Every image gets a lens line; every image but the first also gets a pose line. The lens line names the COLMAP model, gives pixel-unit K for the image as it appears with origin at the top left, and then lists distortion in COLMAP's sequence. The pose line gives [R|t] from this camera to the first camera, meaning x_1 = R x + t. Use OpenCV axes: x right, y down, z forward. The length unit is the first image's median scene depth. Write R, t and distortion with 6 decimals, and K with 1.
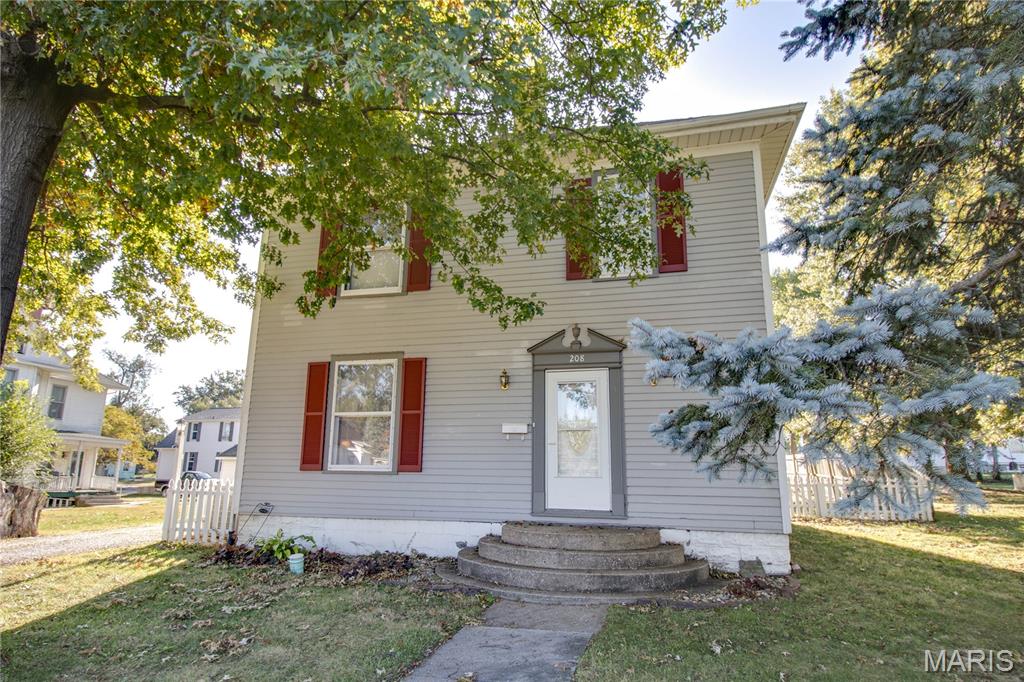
lens RADIAL K [[551.3, 0, 521.3], [0, 551.3, 367.4], [0, 0, 1]] dist [-0.008365, -0.004934]
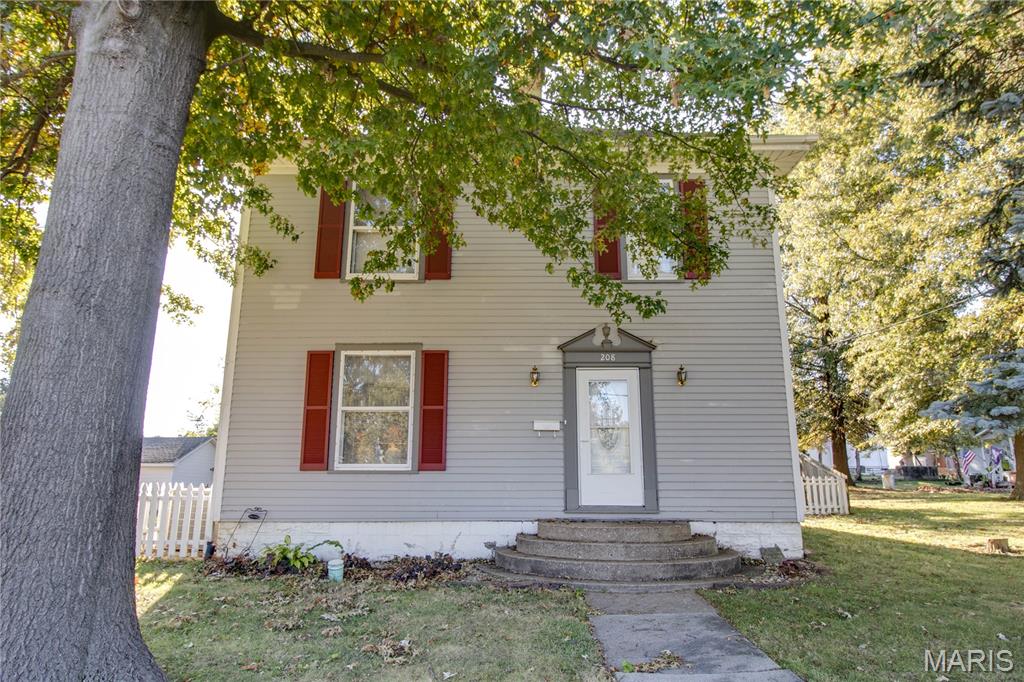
lens RADIAL K [[579.0, 0, 533.0], [0, 579.0, 373.7], [0, 0, 1]] dist [-0.006002, -0.001581]
pose [[0.971447, 0.031683, 0.235131, -0.282942], [-0.033307, 0.999441, 0.002940, 0.015183], [-0.234907, -0.010687, 0.971959, -0.003403]]
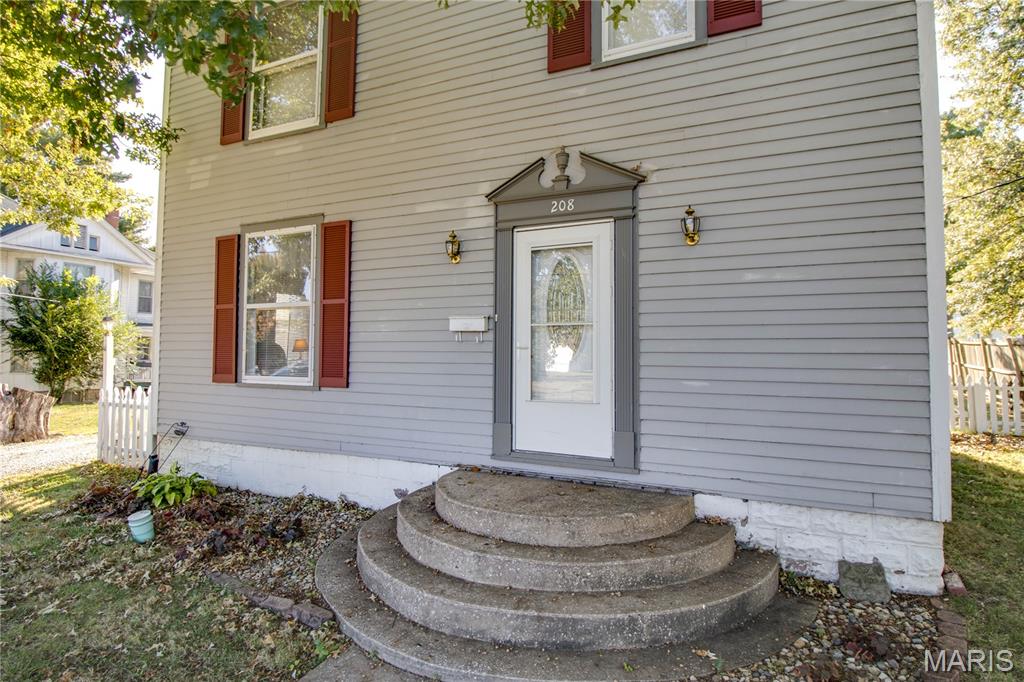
lens RADIAL K [[551.3, 0, 520.9], [0, 551.3, 335.5], [0, 0, 1]] dist [-0.008365, -0.004934]
pose [[0.980963, -0.010990, -0.193885, 0.171140], [0.040526, 0.988001, 0.149038, 0.031753], [0.189921, -0.154058, 0.969637, 0.392889]]
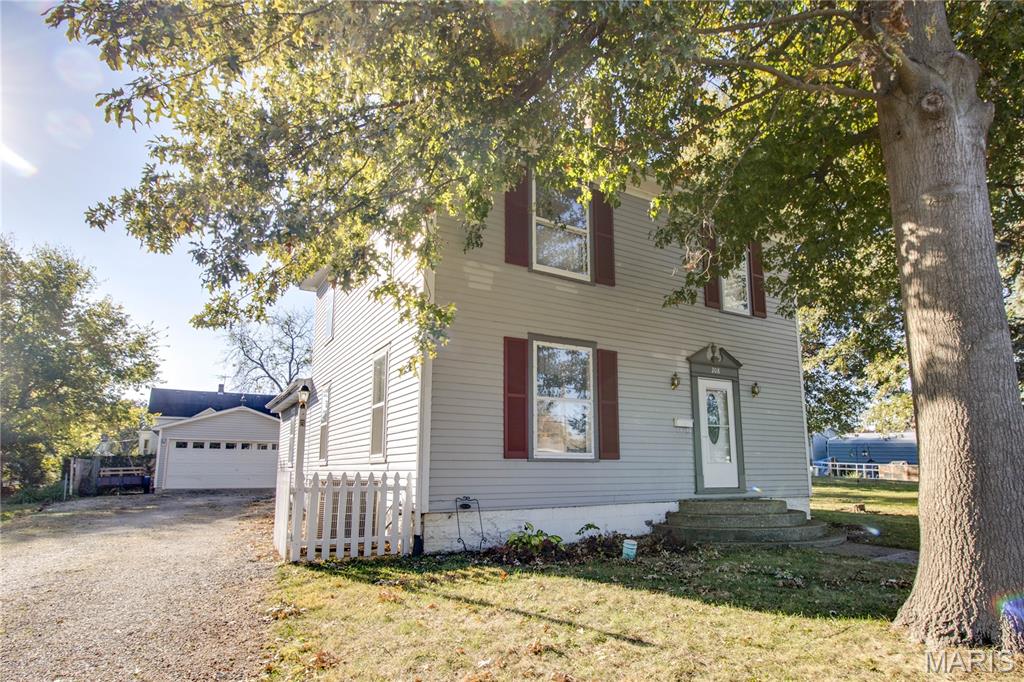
lens RADIAL K [[551.3, 0, 544.9], [0, 551.3, 383.0], [0, 0, 1]] dist [-0.008365, -0.004934]
pose [[0.706971, 0.094337, 0.700922, -1.073959], [-0.125941, 0.992017, -0.006487, 0.070565], [-0.695939, -0.083688, 0.713208, 0.362972]]
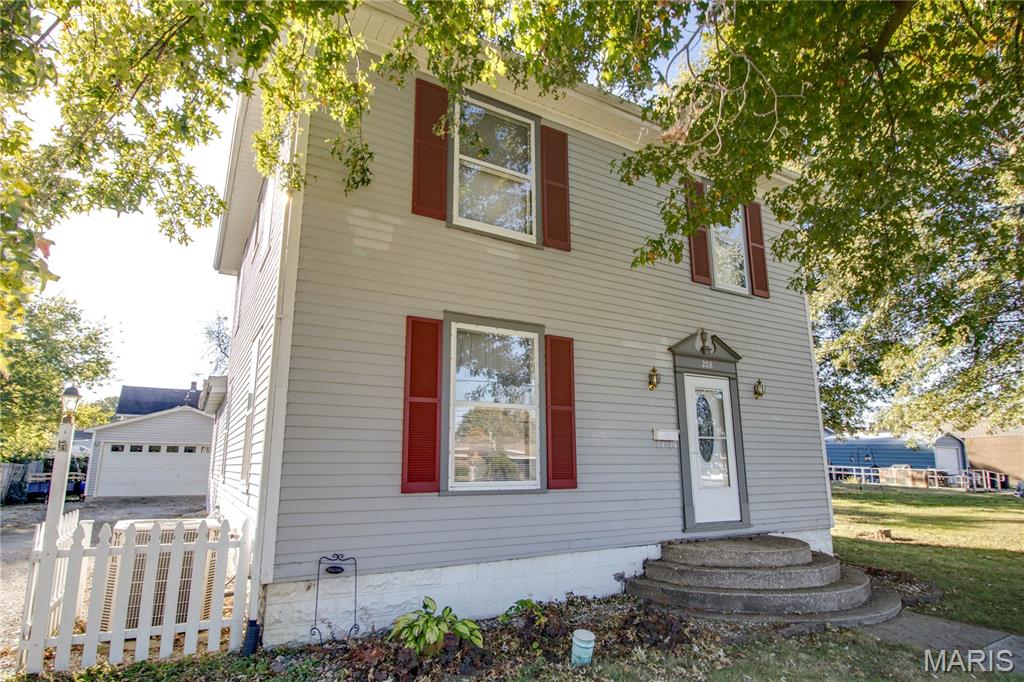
lens RADIAL K [[551.3, 0, 518.2], [0, 551.3, 352.8], [0, 0, 1]] dist [-0.008365, -0.004934]
pose [[0.716532, 0.127226, 0.685854, -0.807877], [-0.124356, 0.990774, -0.053870, 0.056836], [-0.686380, -0.046691, 0.725743, 0.526211]]
